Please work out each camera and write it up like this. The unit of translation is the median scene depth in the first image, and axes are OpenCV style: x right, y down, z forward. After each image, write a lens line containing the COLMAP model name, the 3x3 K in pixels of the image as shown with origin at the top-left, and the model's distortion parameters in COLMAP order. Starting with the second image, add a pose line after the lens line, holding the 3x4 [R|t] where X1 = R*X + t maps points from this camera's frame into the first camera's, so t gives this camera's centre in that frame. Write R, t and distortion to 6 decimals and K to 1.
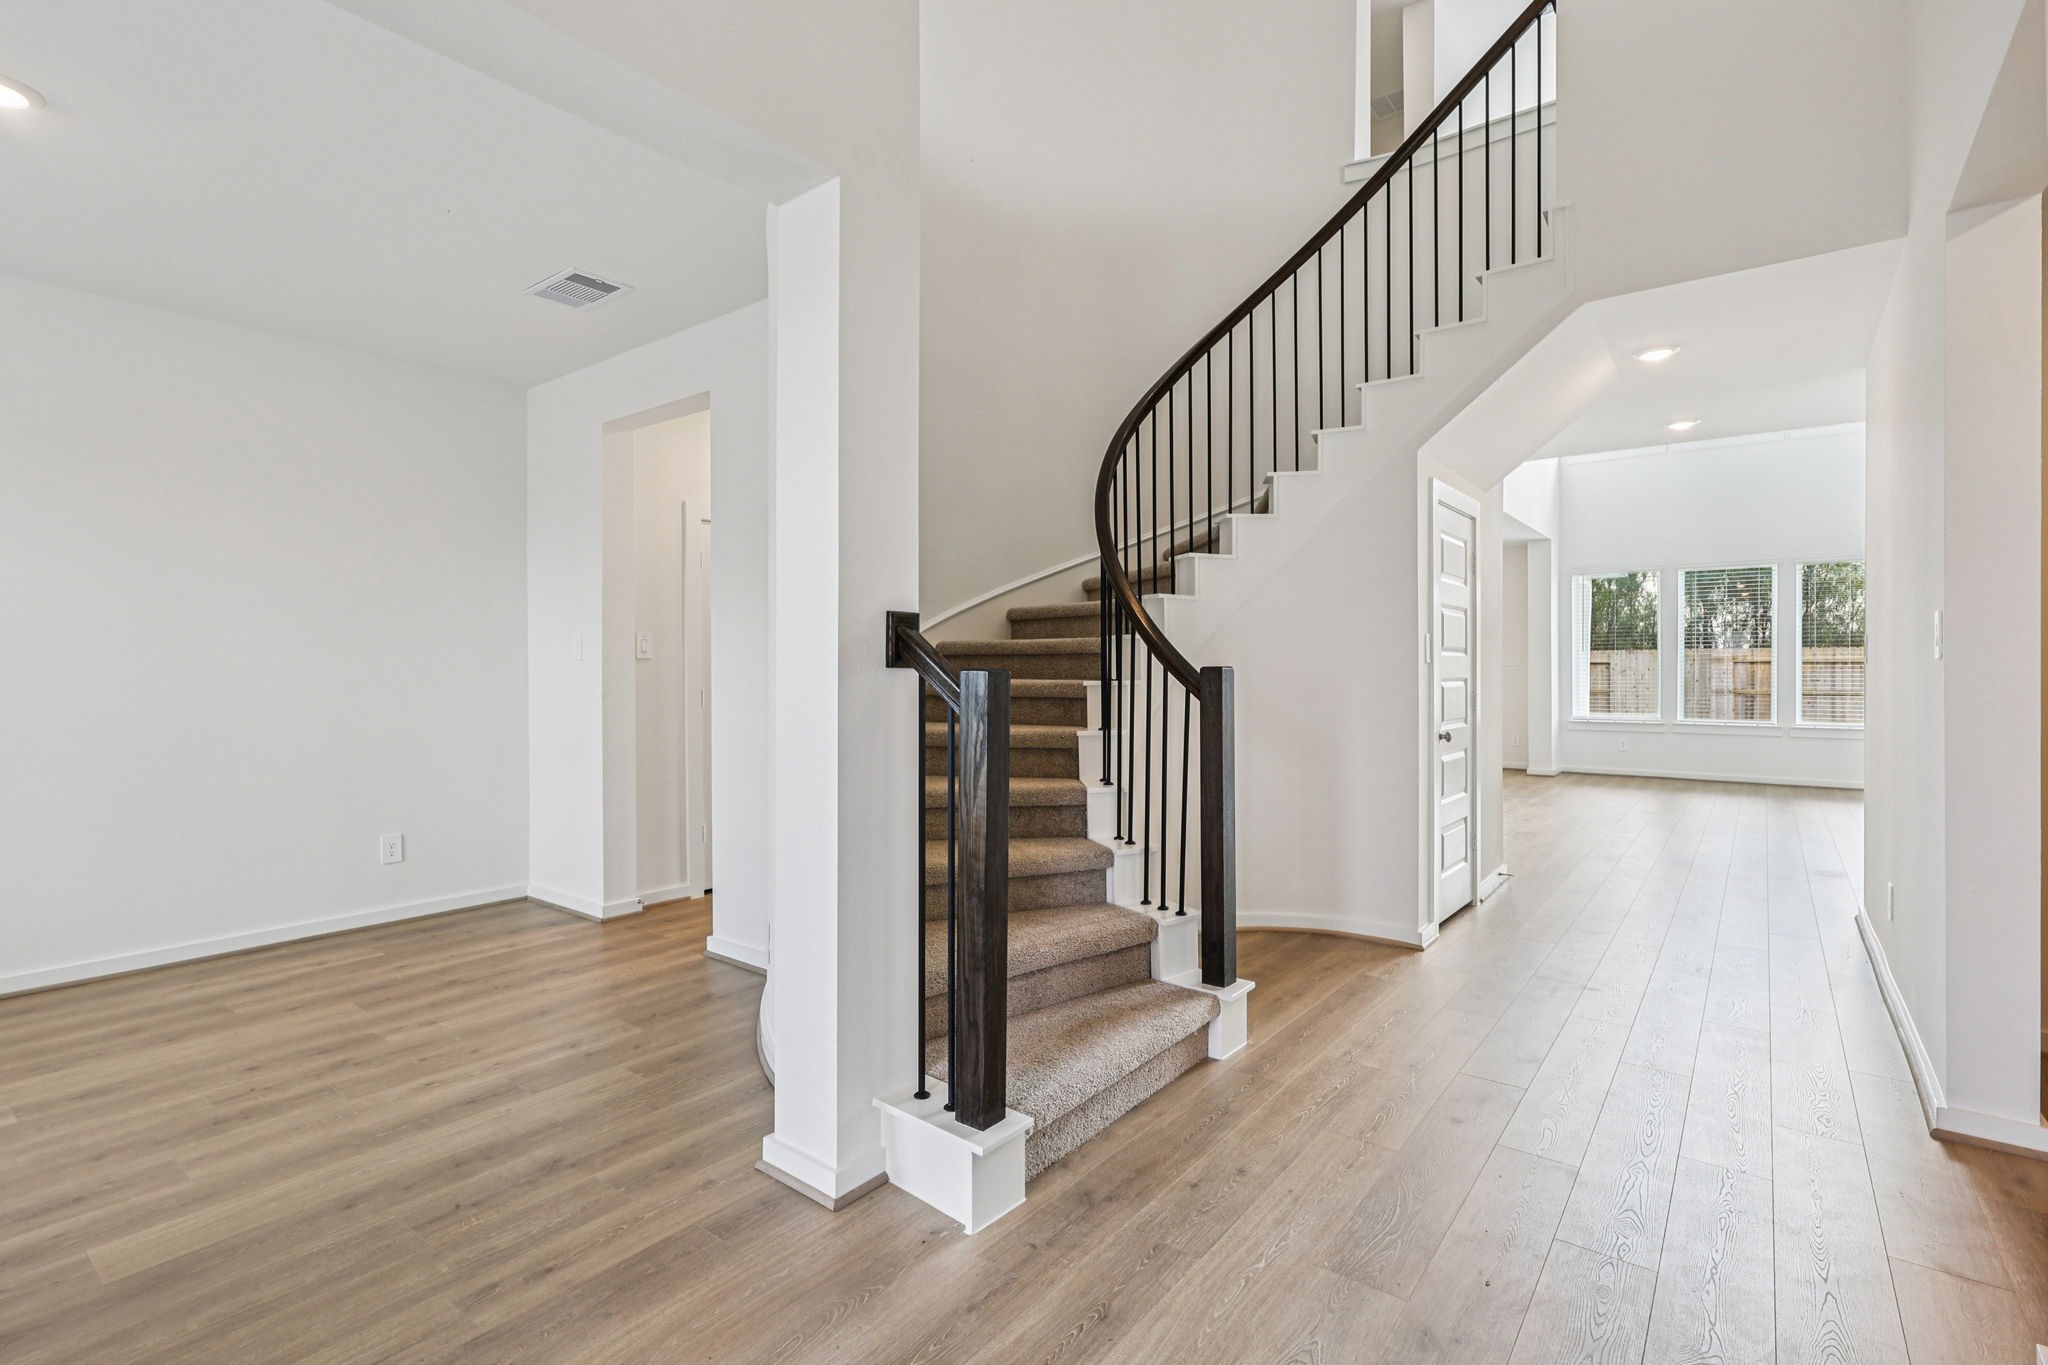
lens RADIAL K [[960.7, 0, 1021.4], [0, 960.7, 674.0], [0, 0, 1]] dist [-0.004578, -0.000267]
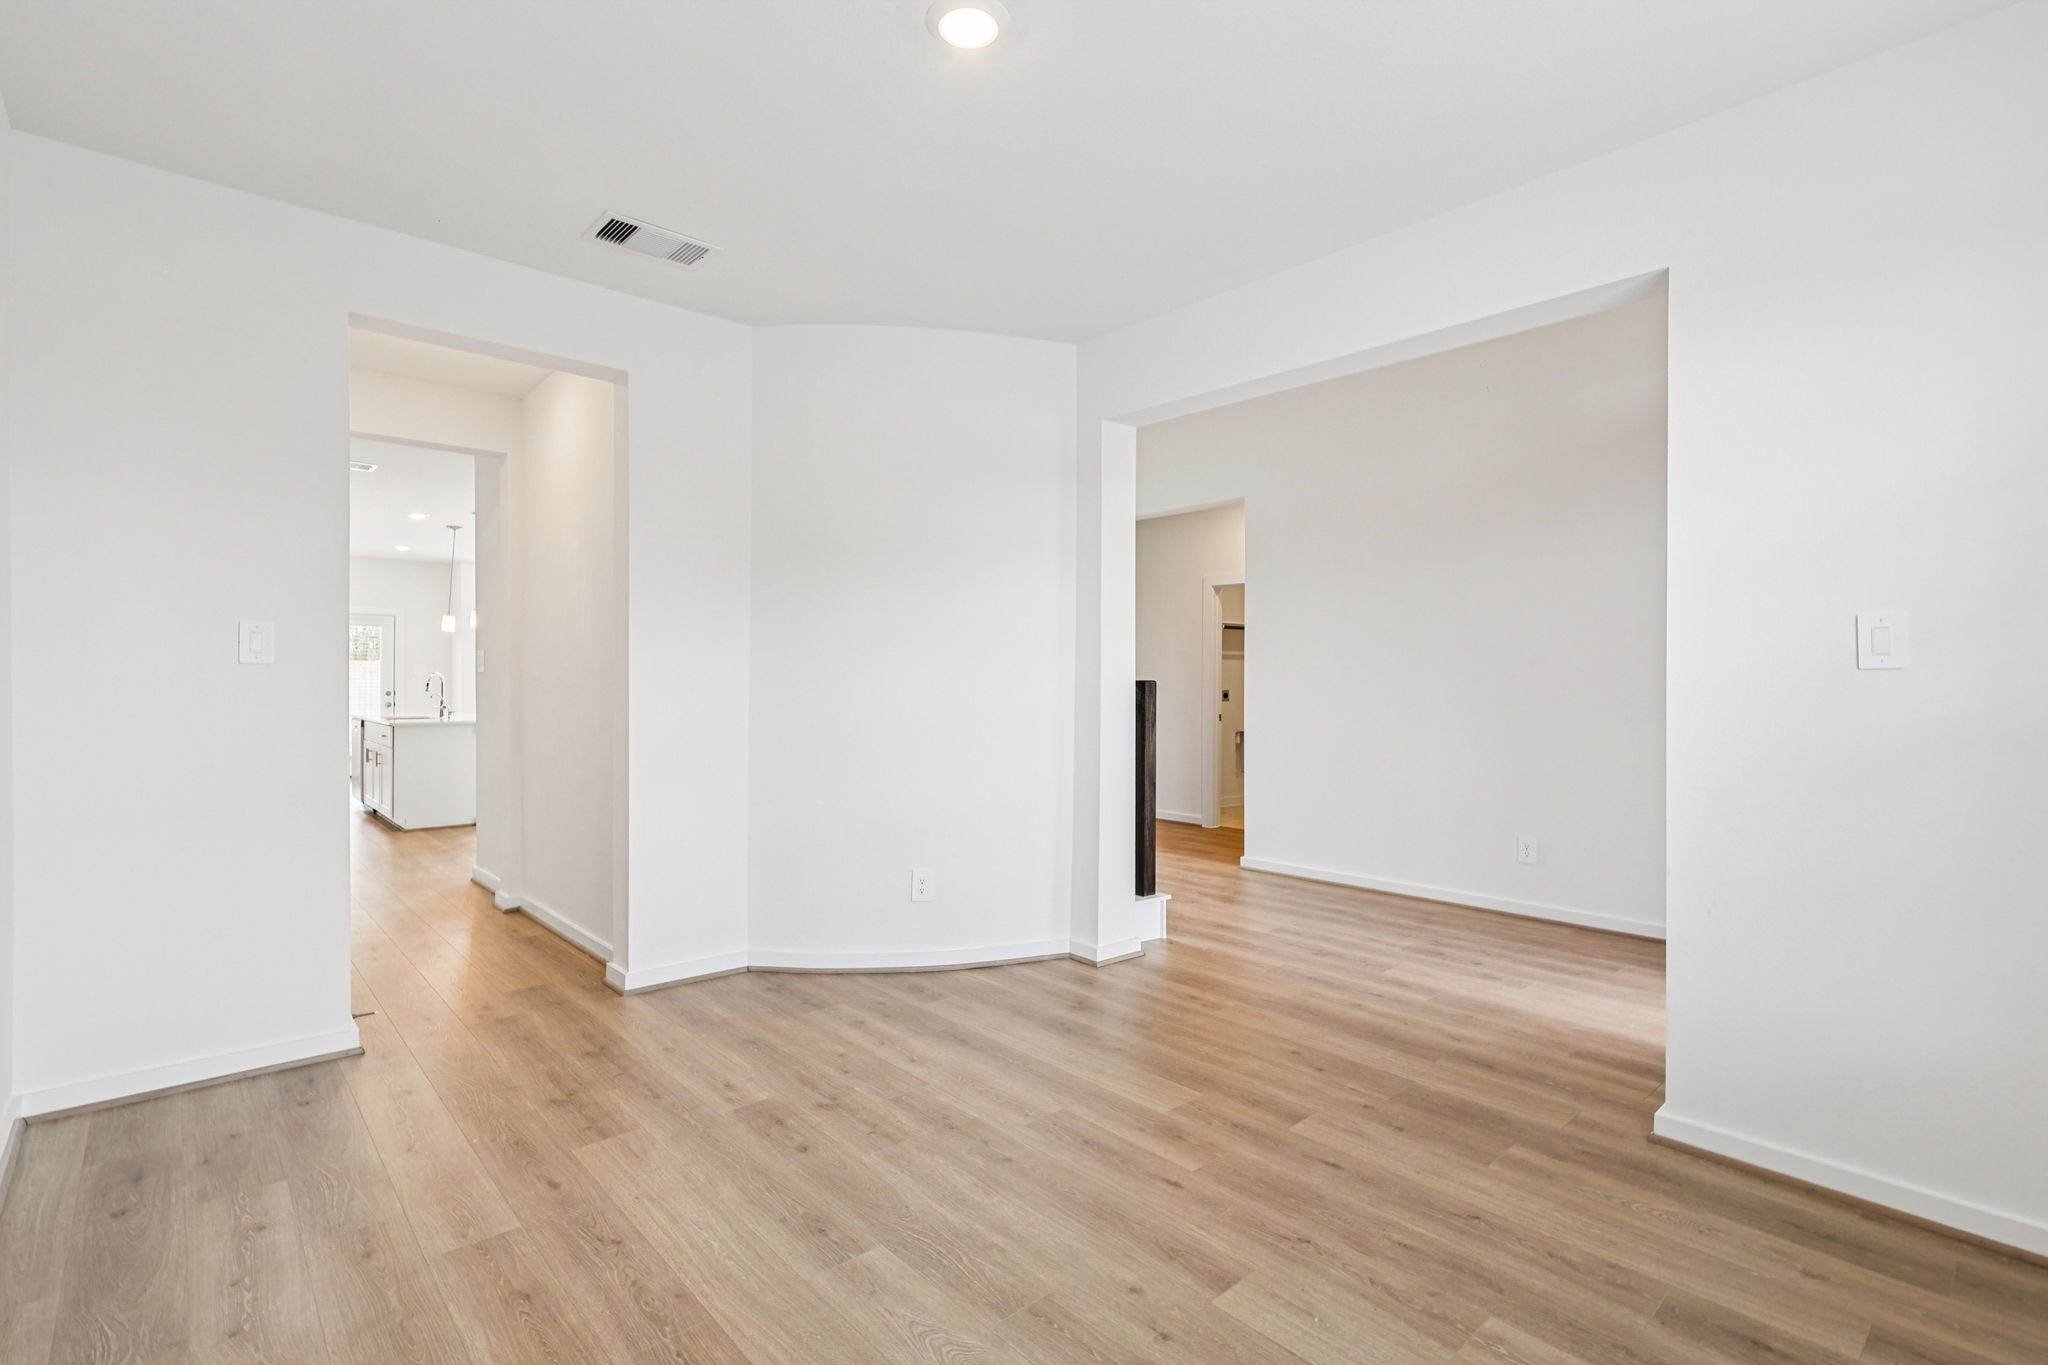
lens RADIAL K [[960.7, 0, 1021.0], [0, 960.7, 682.1], [0, 0, 1]] dist [-0.004578, -0.000267]
pose [[0.184024, -0.000089, 0.982922, -1.697061], [0.005701, 0.999983, -0.000977, -0.003123], [-0.982905, 0.005784, 0.184021, 0.682265]]
